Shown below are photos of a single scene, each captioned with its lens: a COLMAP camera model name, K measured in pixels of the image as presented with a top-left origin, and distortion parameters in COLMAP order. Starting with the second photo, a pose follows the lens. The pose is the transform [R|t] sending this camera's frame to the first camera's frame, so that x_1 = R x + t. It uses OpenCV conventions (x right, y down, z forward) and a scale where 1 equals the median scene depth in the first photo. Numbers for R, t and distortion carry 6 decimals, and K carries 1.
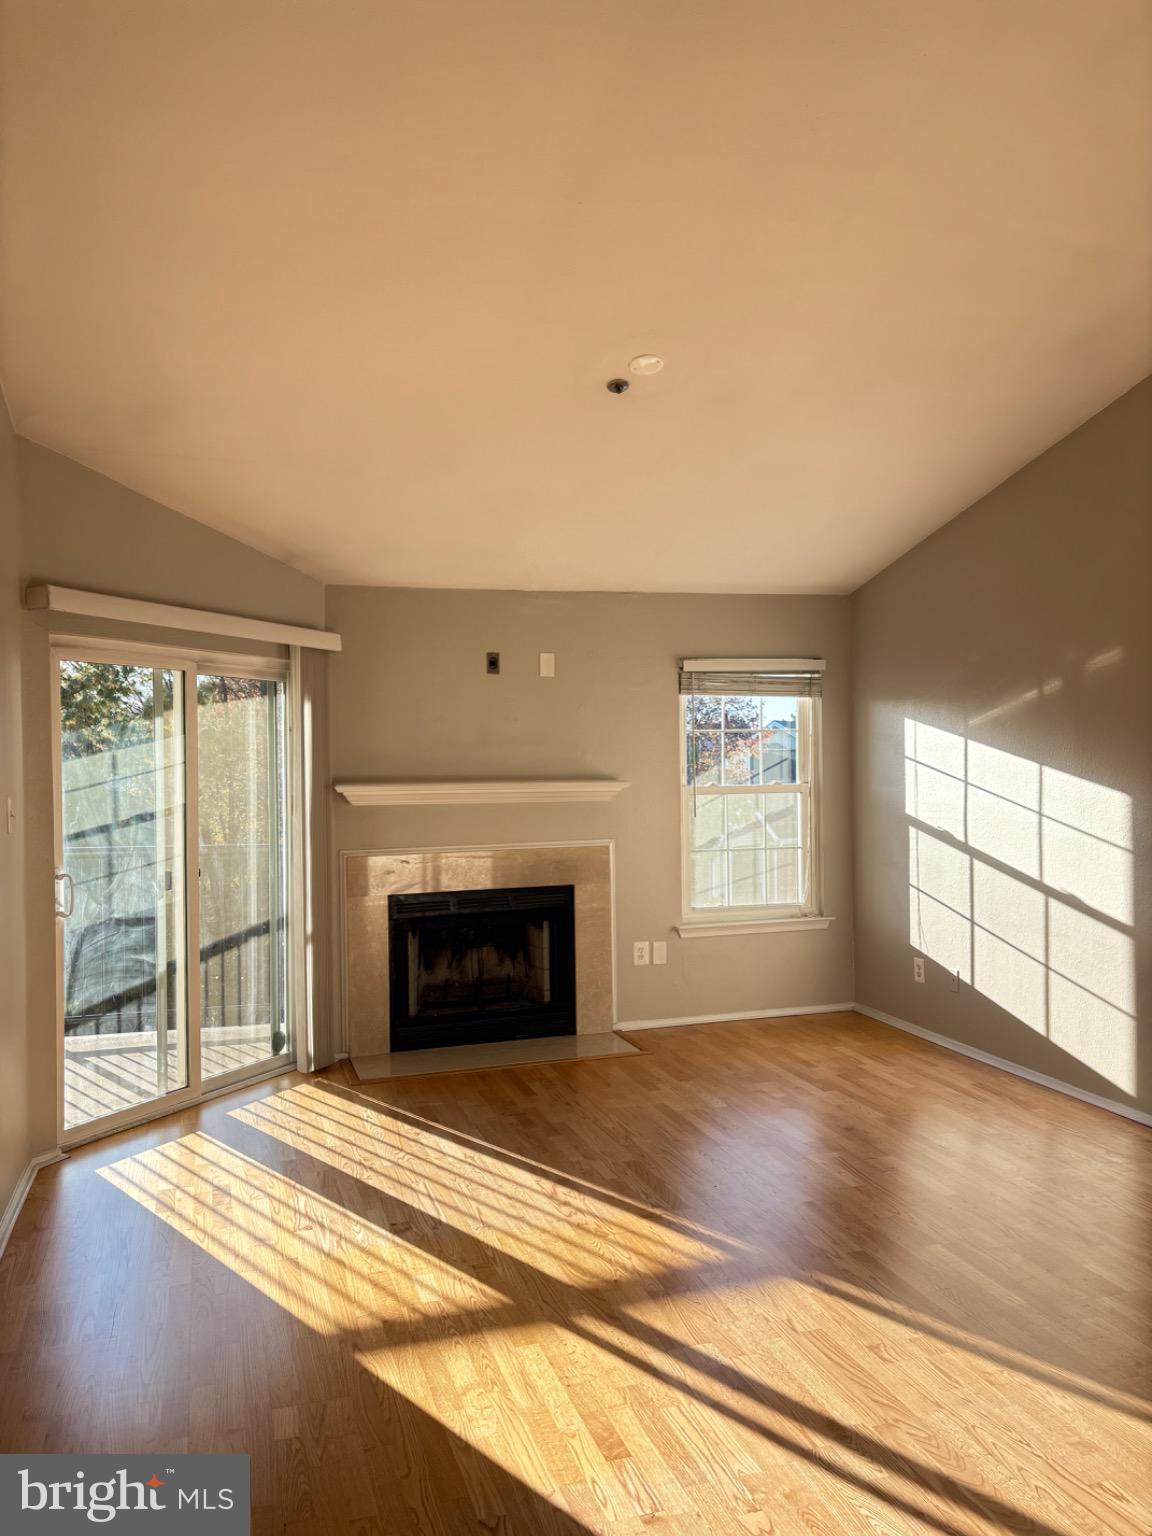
lens RADIAL K [[1168.4, 0, 578.6], [0, 1168.4, 769.3], [0, 0, 1]] dist [-0.006441, -0.003978]
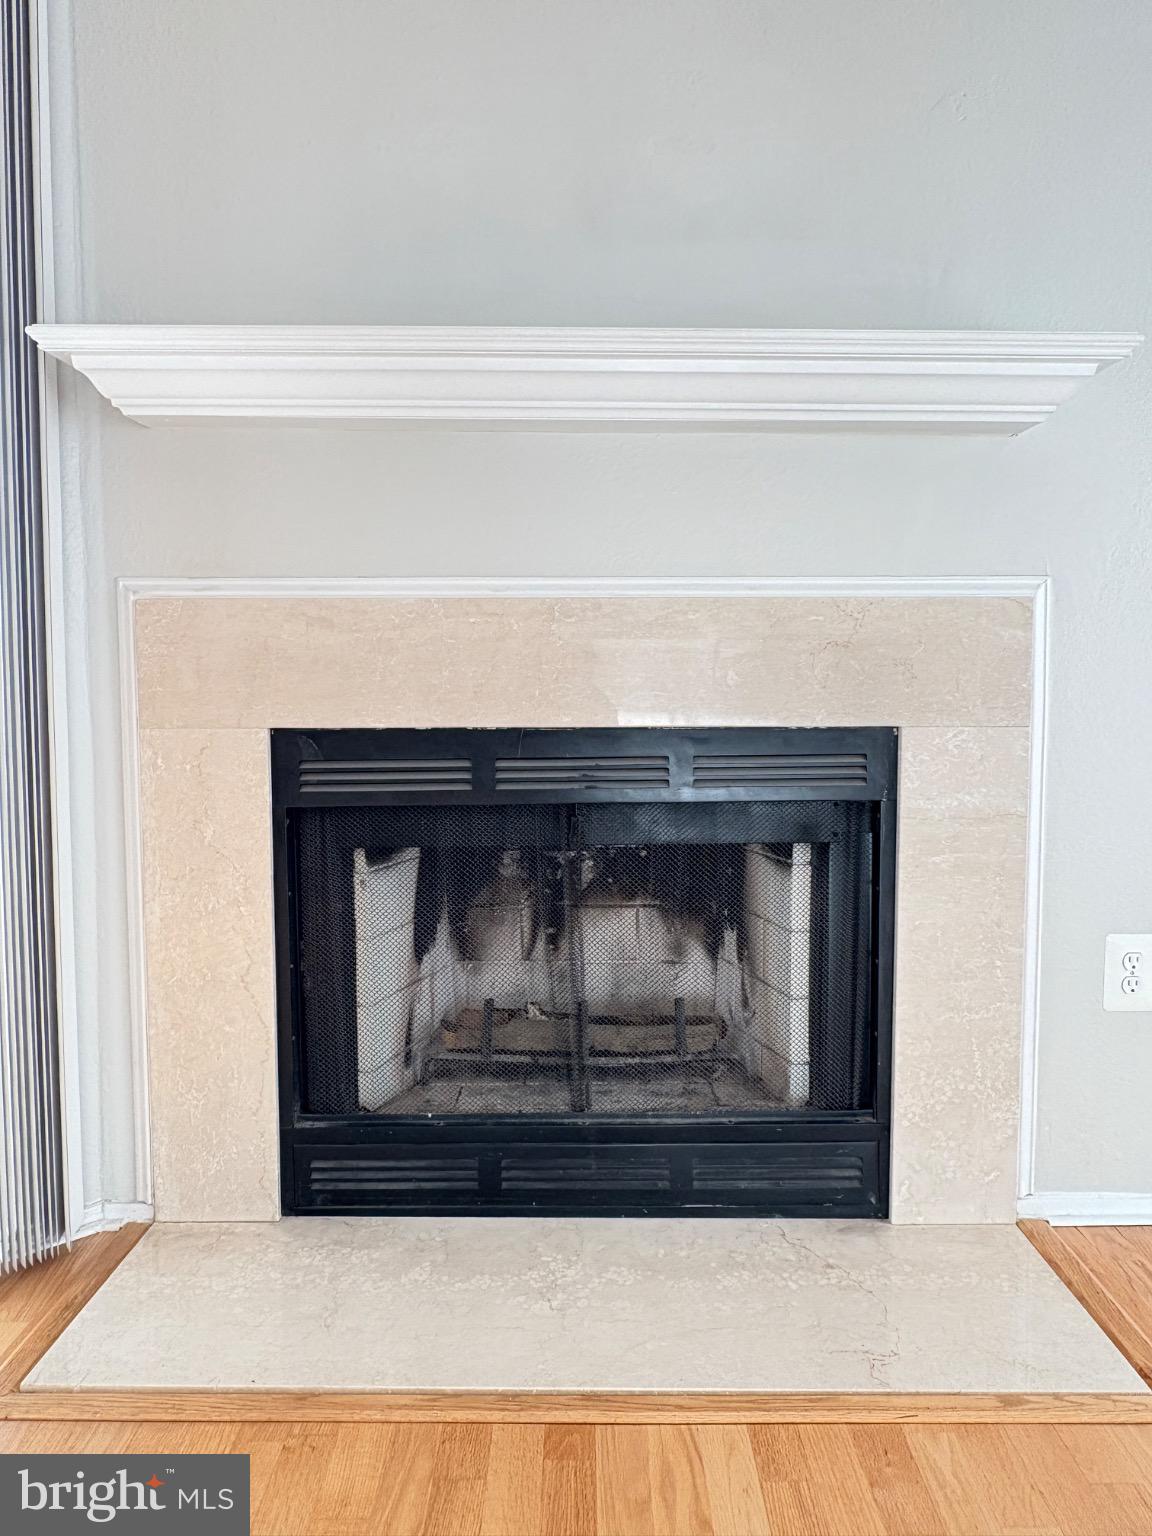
lens RADIAL K [[1111.1, 0, 577.6], [0, 1111.1, 767.3], [0, 0, 1]] dist [-0.007748, -0.002607]
pose [[0.950481, 0.038612, -0.308375, 0.005154], [-0.020773, 0.997926, 0.060924, 0.092924], [0.310088, -0.051501, 0.949312, 0.699909]]
